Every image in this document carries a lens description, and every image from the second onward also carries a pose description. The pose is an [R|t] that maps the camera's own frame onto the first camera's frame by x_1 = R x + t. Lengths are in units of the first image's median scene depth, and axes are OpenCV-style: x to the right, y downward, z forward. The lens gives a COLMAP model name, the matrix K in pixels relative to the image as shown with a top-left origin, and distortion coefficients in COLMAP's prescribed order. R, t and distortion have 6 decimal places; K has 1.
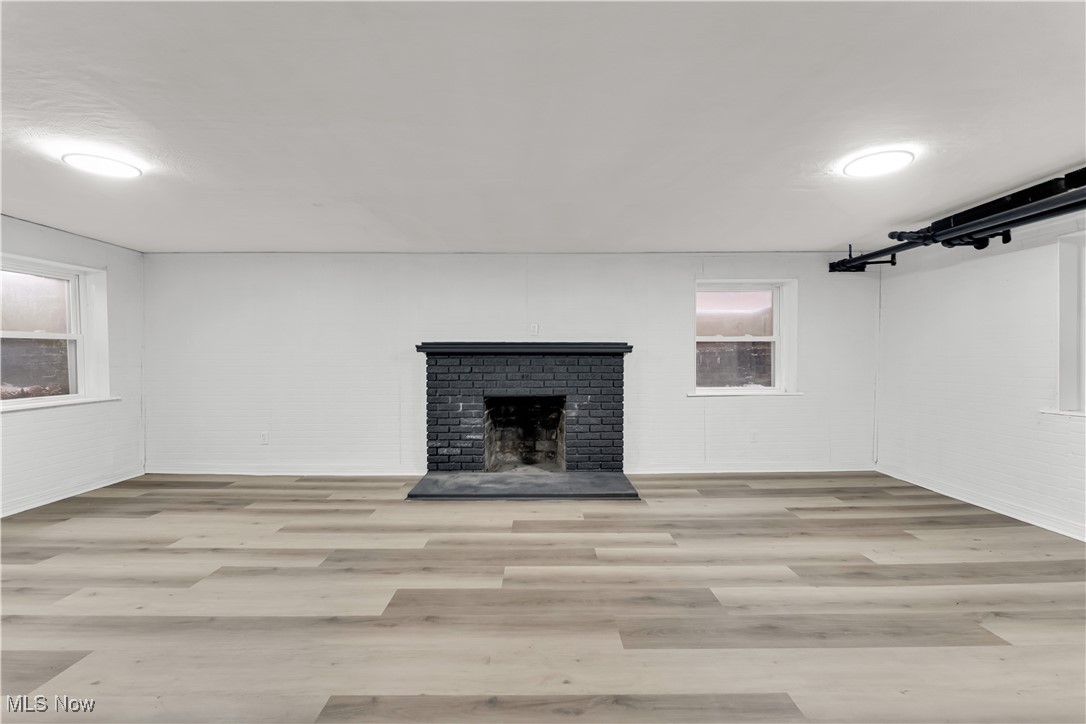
lens RADIAL K [[440.8, 0, 542.6], [0, 440.8, 364.7], [0, 0, 1]] dist [-0.001174, -0.000177]
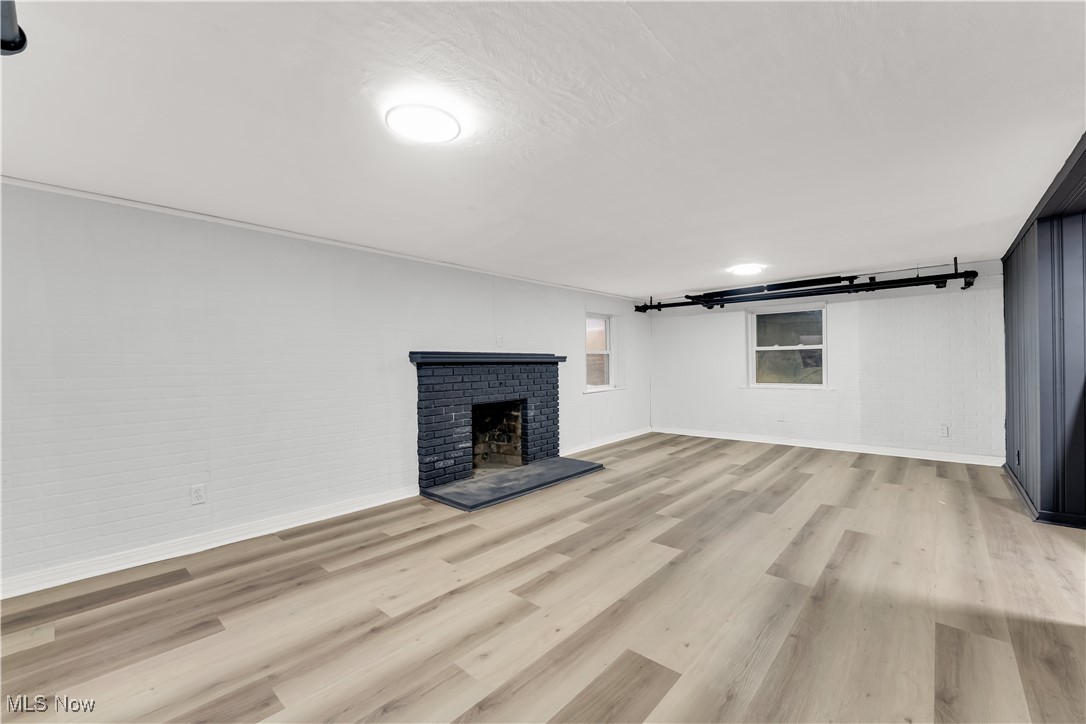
lens RADIAL K [[440.8, 0, 544.0], [0, 440.8, 363.1], [0, 0, 1]] dist [-0.001174, -0.000177]
pose [[0.671405, -0.006314, 0.741064, -0.806843], [0.027293, 0.999496, -0.016211, -0.003985], [-0.740588, 0.031110, 0.671239, 0.180985]]
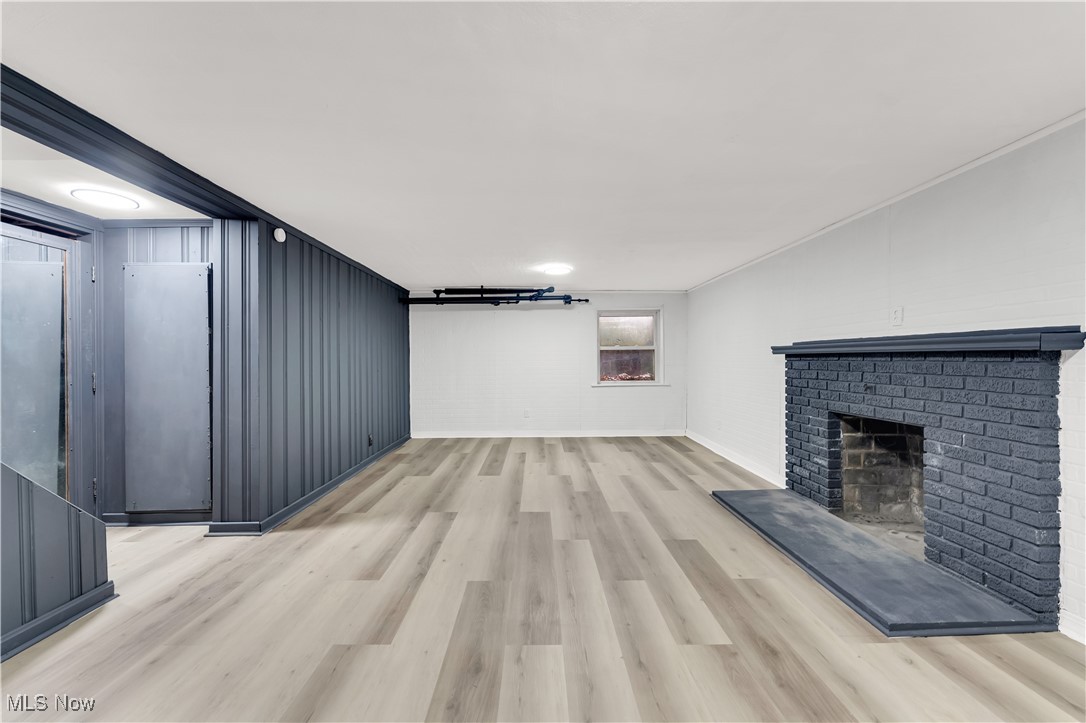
lens RADIAL K [[440.8, 0, 541.5], [0, 440.8, 362.9], [0, 0, 1]] dist [-0.001174, -0.000177]
pose [[0.002899, 0.009895, -0.999947, 0.640810], [-0.014390, 0.999848, 0.009852, -0.011729], [0.999892, 0.014361, 0.003041, 0.513846]]
